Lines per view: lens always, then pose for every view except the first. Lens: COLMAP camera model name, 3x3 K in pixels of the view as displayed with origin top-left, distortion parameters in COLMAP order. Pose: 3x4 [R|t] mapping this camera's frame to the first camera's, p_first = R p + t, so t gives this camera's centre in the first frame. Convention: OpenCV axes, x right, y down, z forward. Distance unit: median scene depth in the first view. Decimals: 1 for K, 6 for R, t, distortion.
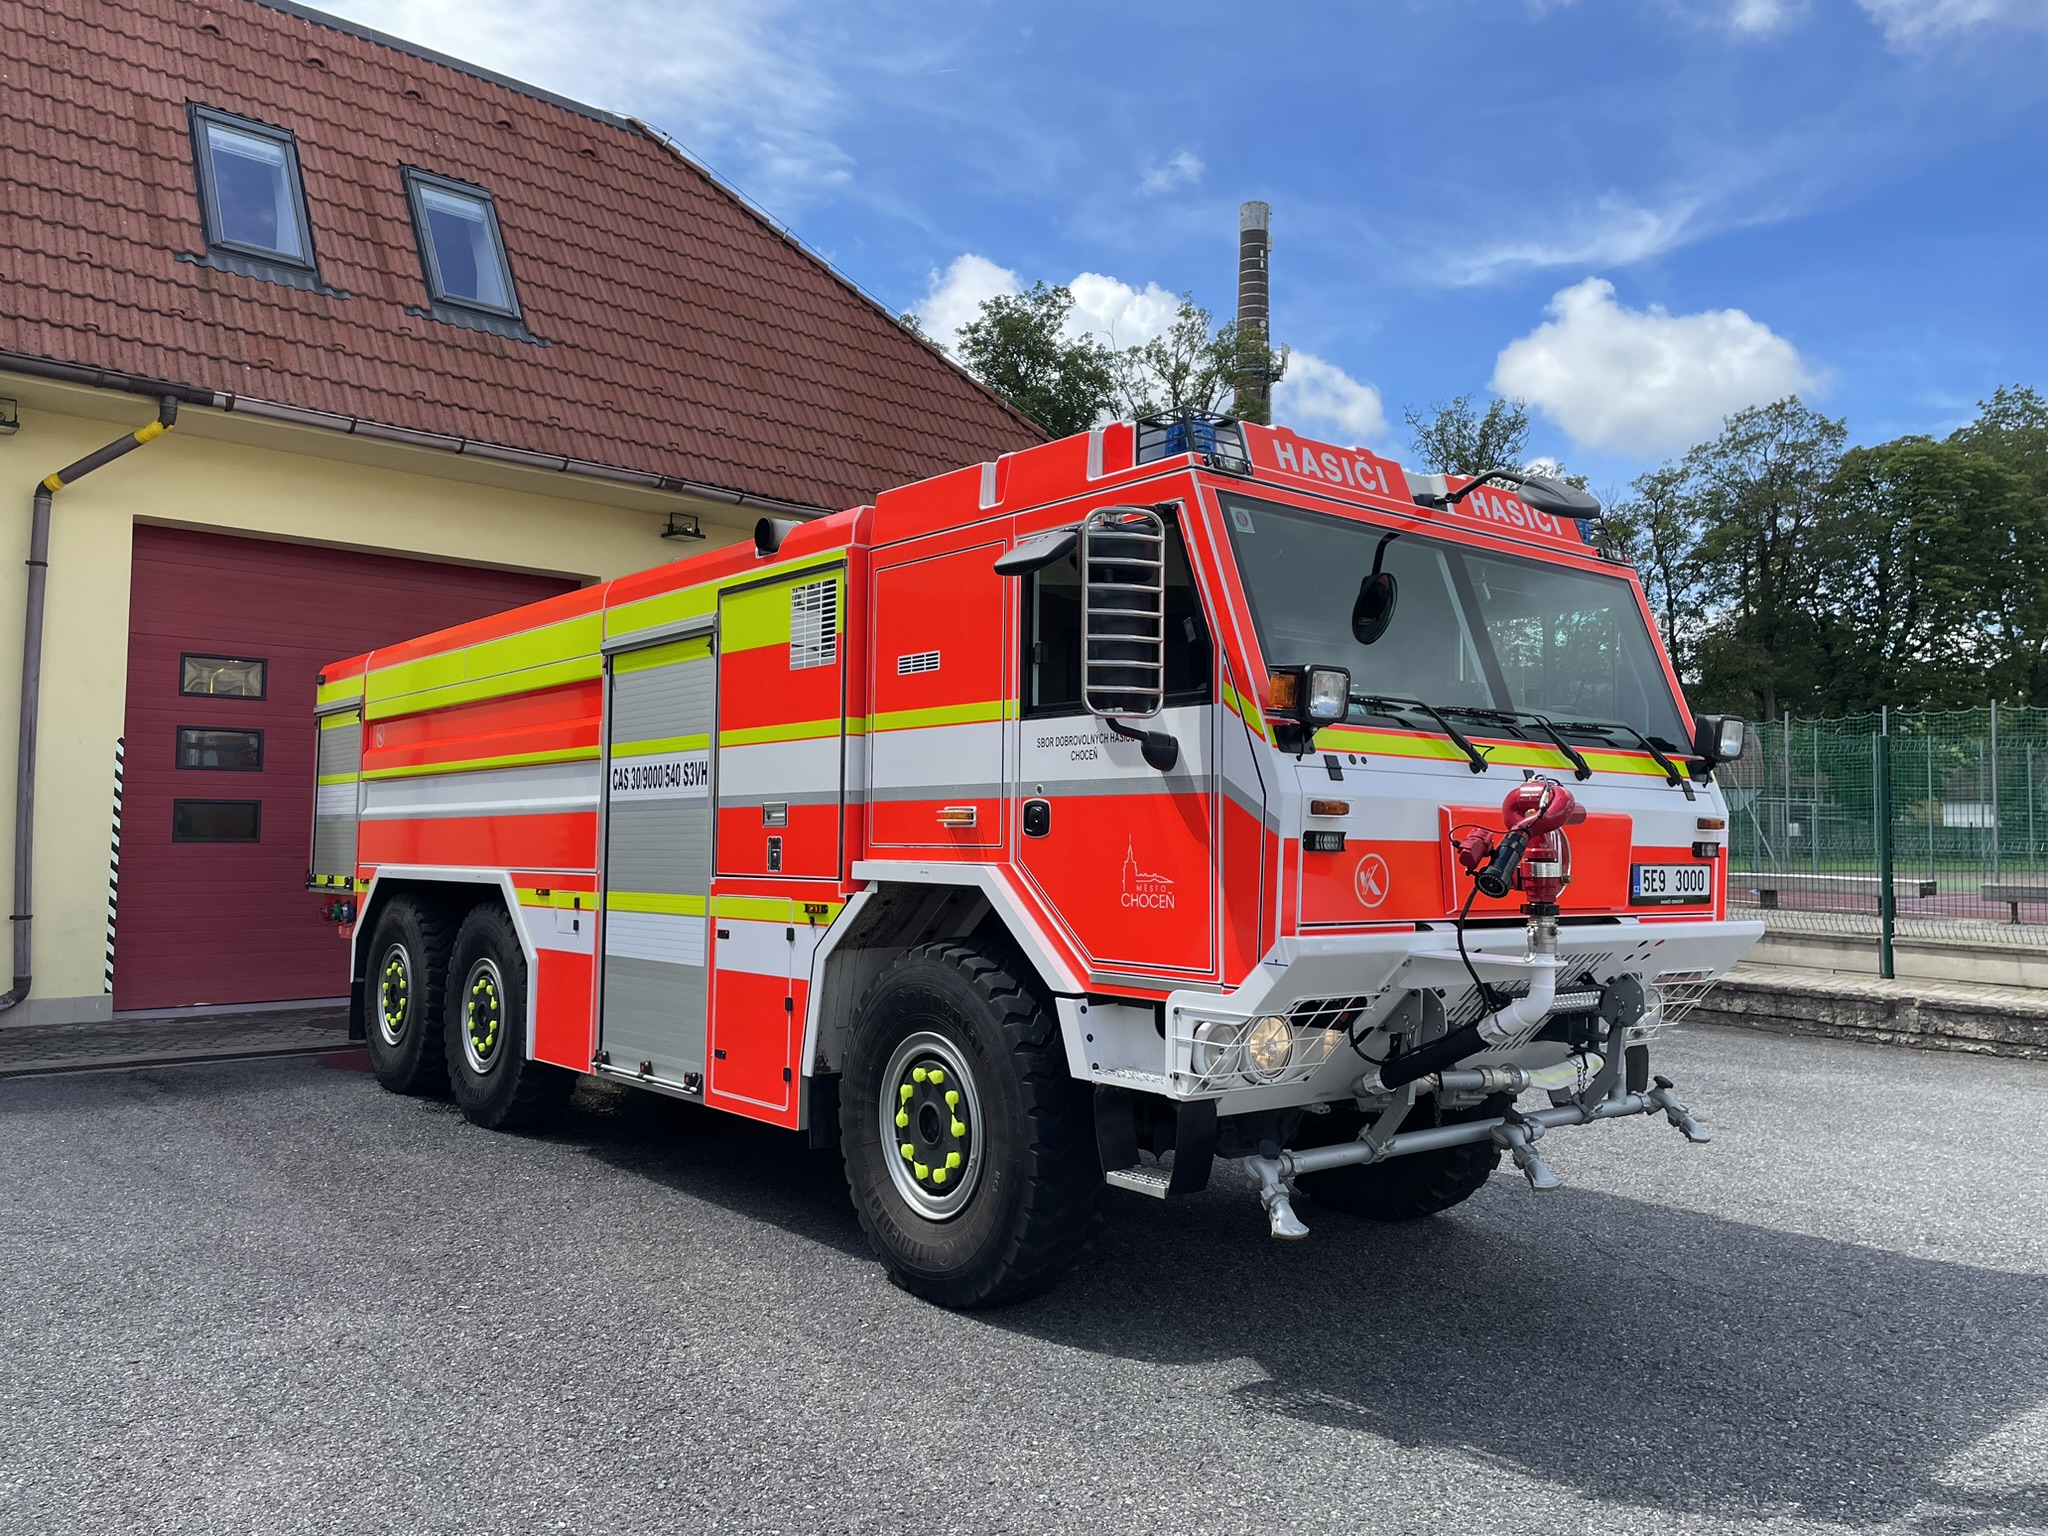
lens RADIAL K [[1471.5, 0, 1024.0], [0, 1471.5, 768.0], [0, 0, 1]] dist [0.054091, -0.075720]
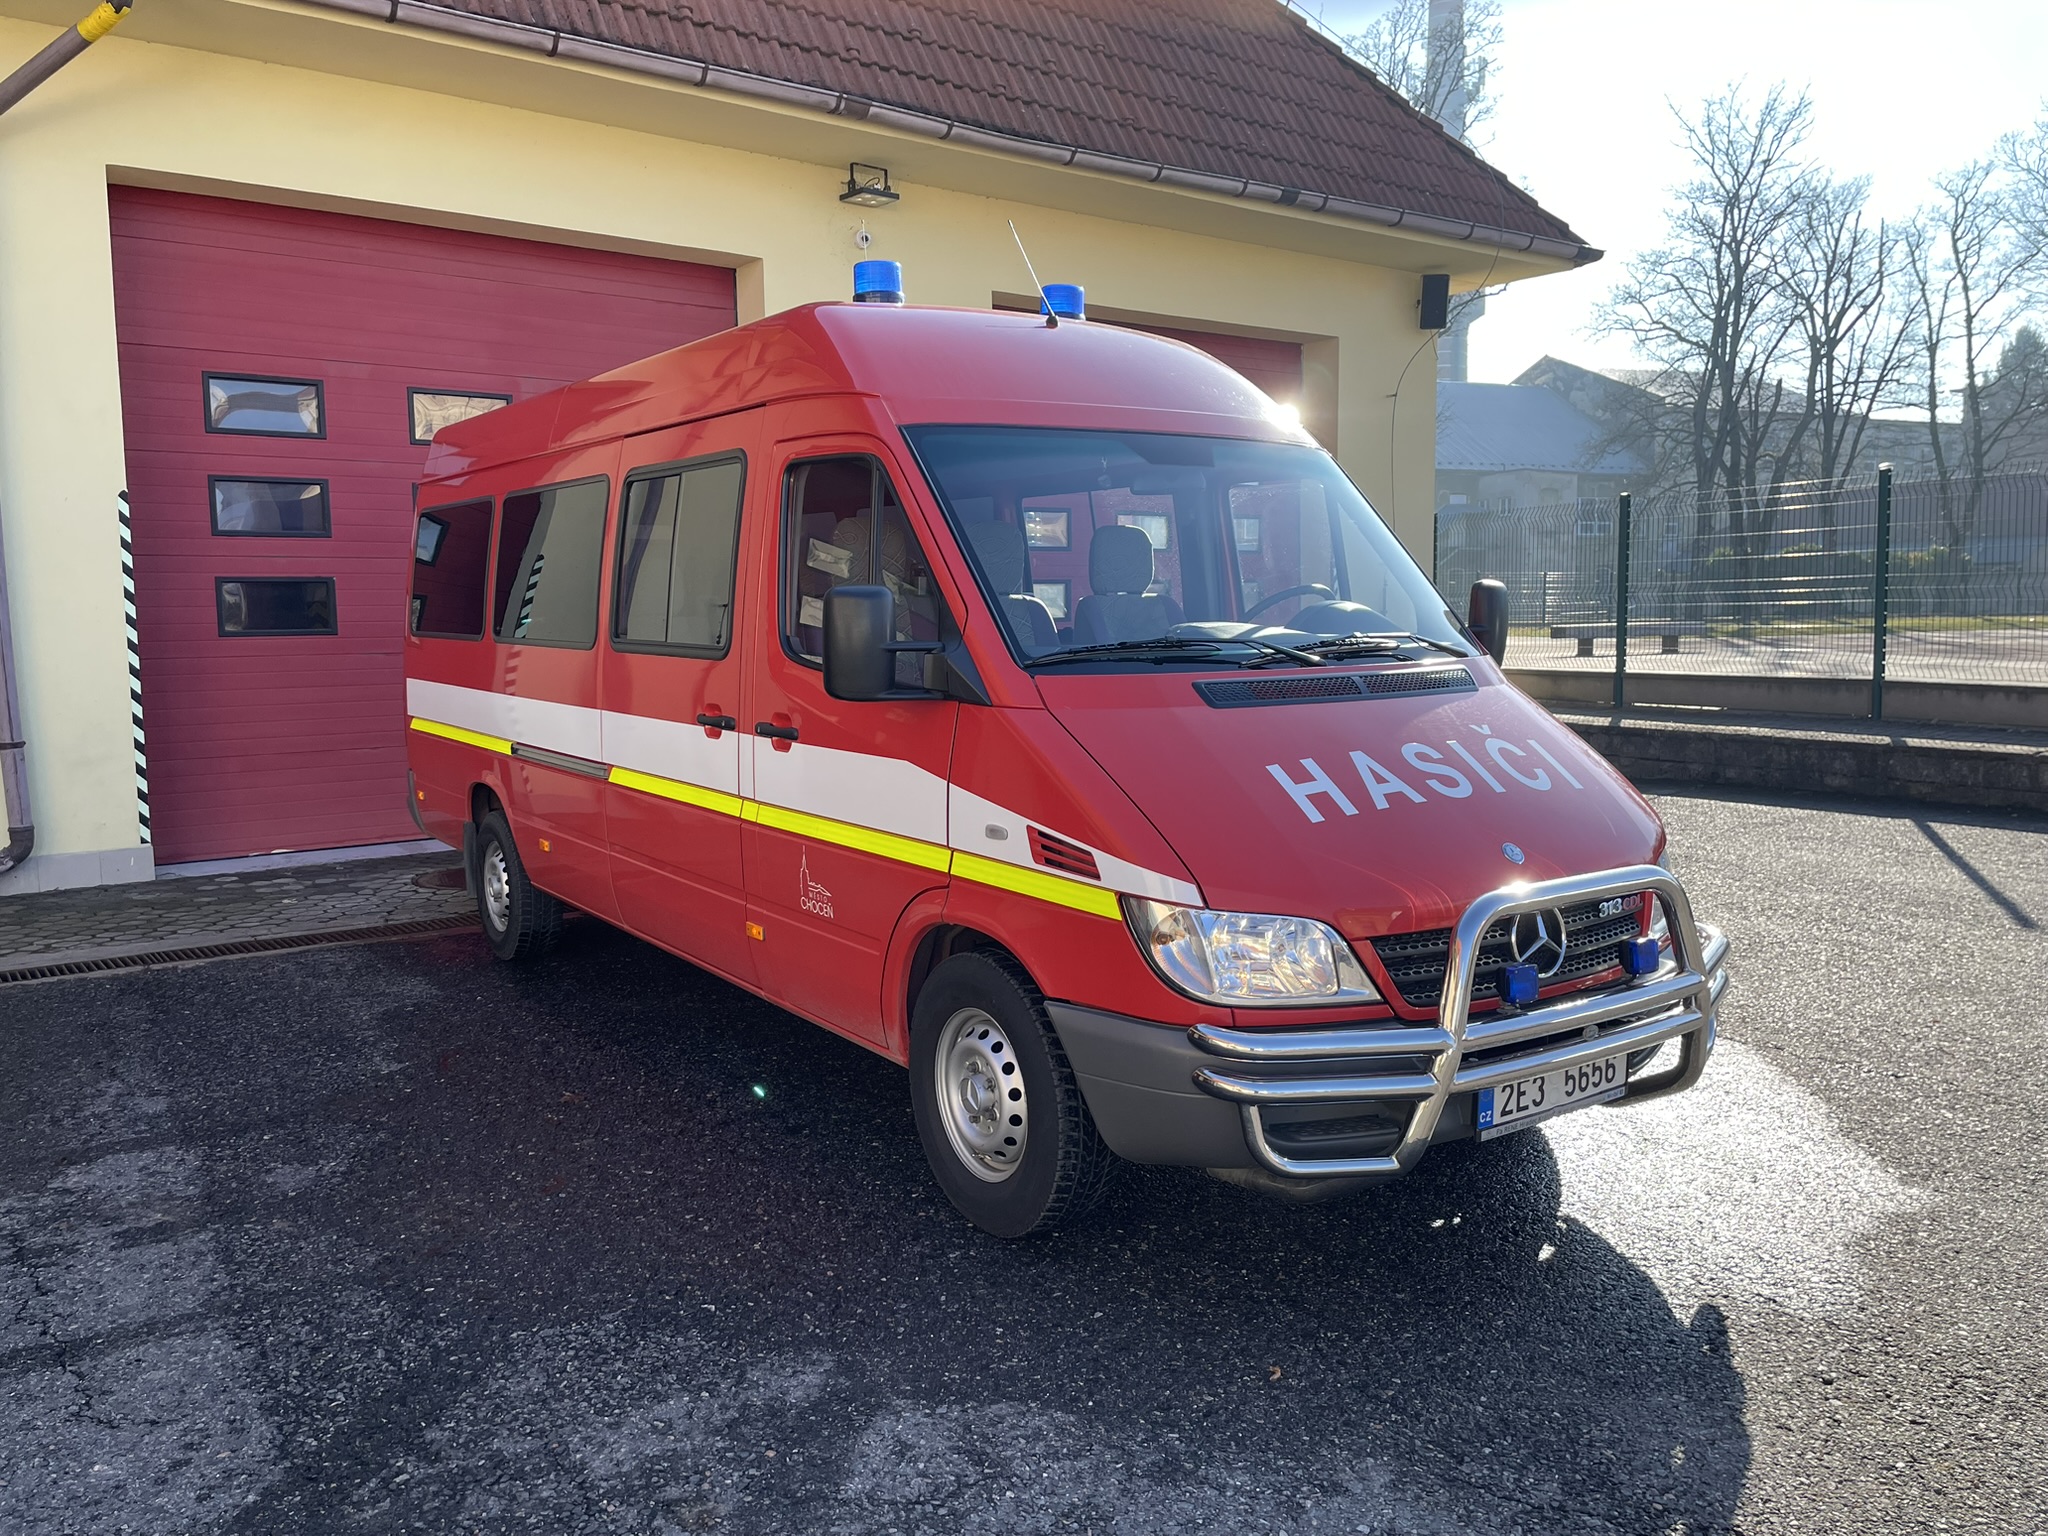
lens RADIAL K [[1471.5, 0, 1024.0], [0, 1471.5, 768.0], [0, 0, 1]] dist [0.054091, -0.075720]
pose [[0.993611, -0.015423, -0.111801, -0.091716], [0.031546, 0.989087, 0.143917, 0.020076], [0.108361, -0.146524, 0.983254, 0.296753]]
